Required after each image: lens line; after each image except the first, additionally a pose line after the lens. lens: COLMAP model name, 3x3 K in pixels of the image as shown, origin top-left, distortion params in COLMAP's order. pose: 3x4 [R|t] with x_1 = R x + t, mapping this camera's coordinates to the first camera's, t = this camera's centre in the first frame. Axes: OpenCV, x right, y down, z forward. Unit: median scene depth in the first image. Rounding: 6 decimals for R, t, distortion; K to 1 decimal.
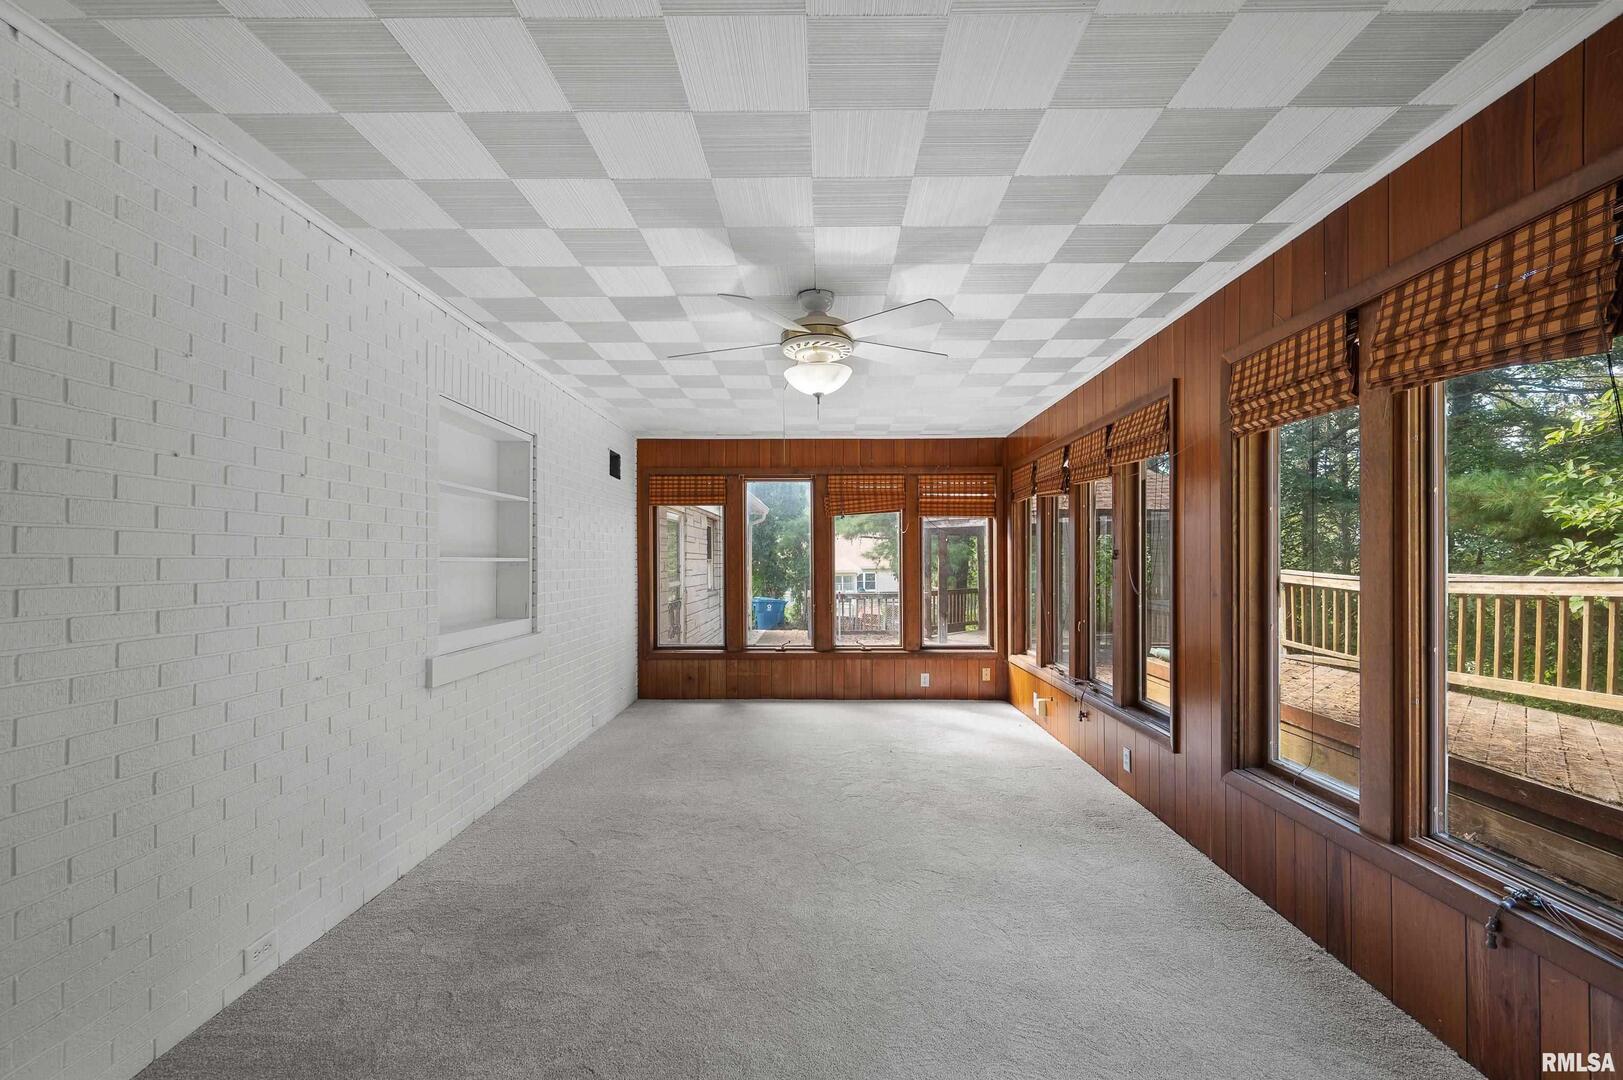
lens RADIAL K [[673.9, 0, 813.8], [0, 673.9, 551.4], [0, 0, 1]] dist [0.001293, -0.001423]
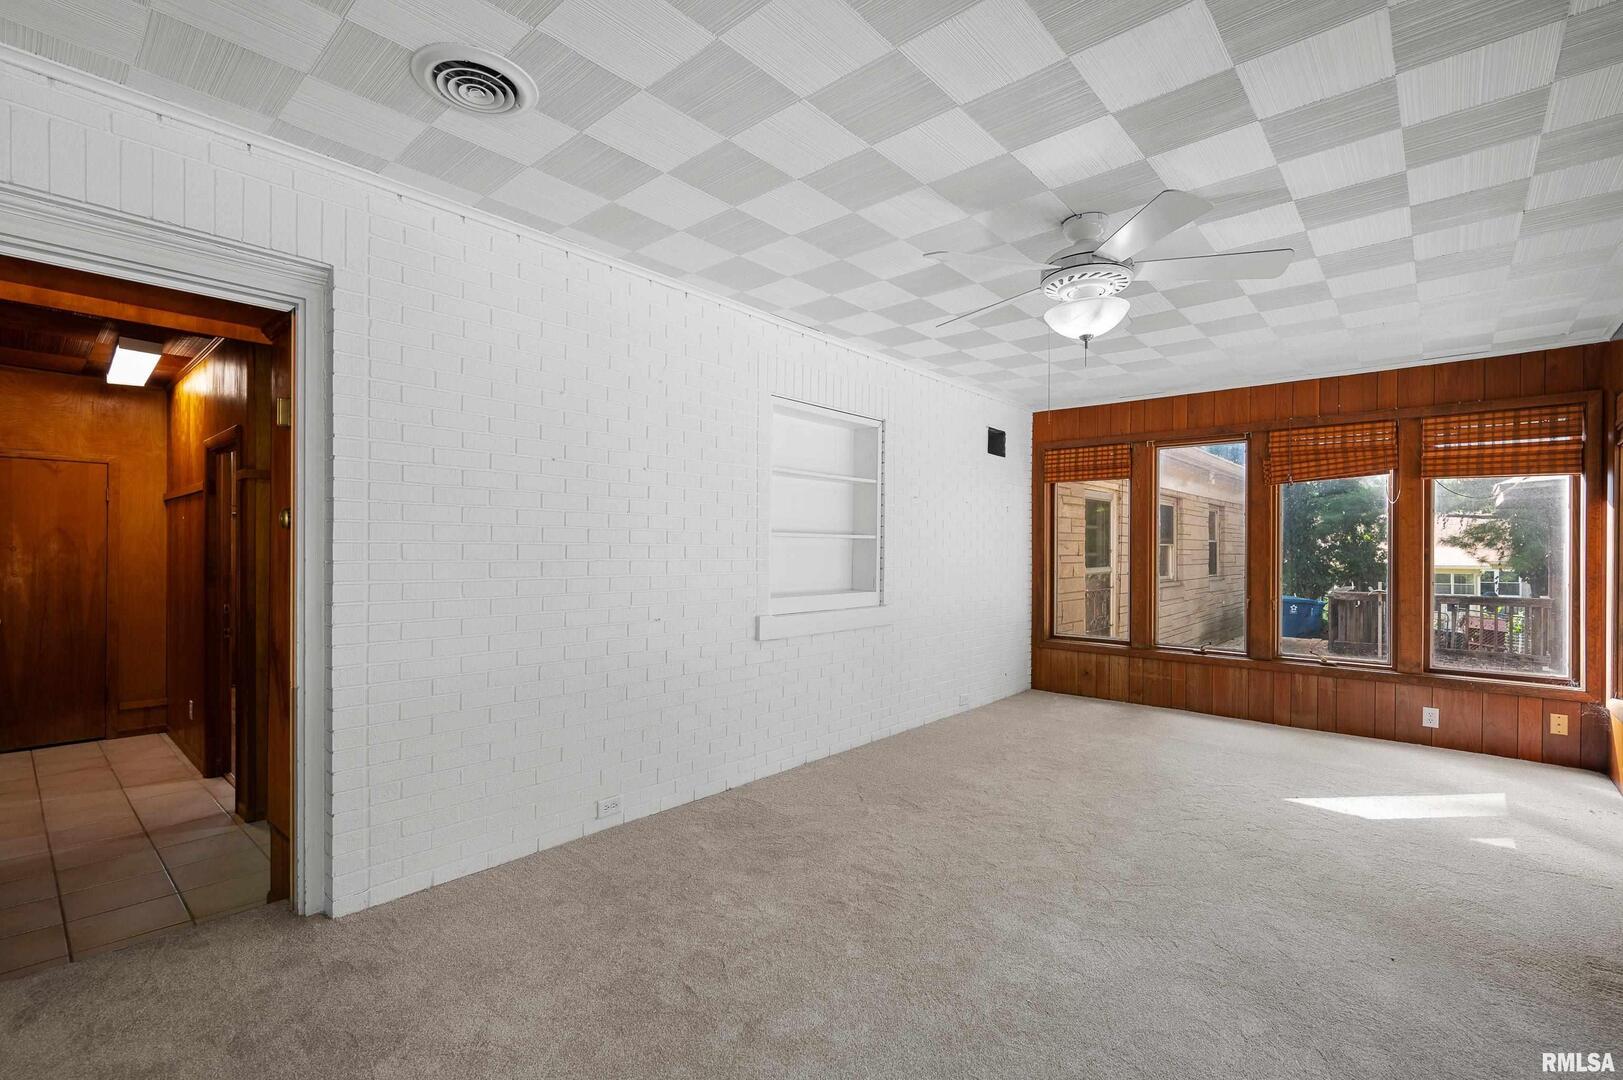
lens RADIAL K [[713.8, 0, 818.8], [0, 713.8, 540.2], [0, 0, 1]] dist [-0.003489, 0.000175]
pose [[0.762998, 0.000505, -0.646400, 0.158406], [-0.000313, 1.000000, 0.000412, 0.010897], [0.646400, -0.000112, 0.762998, 0.046802]]
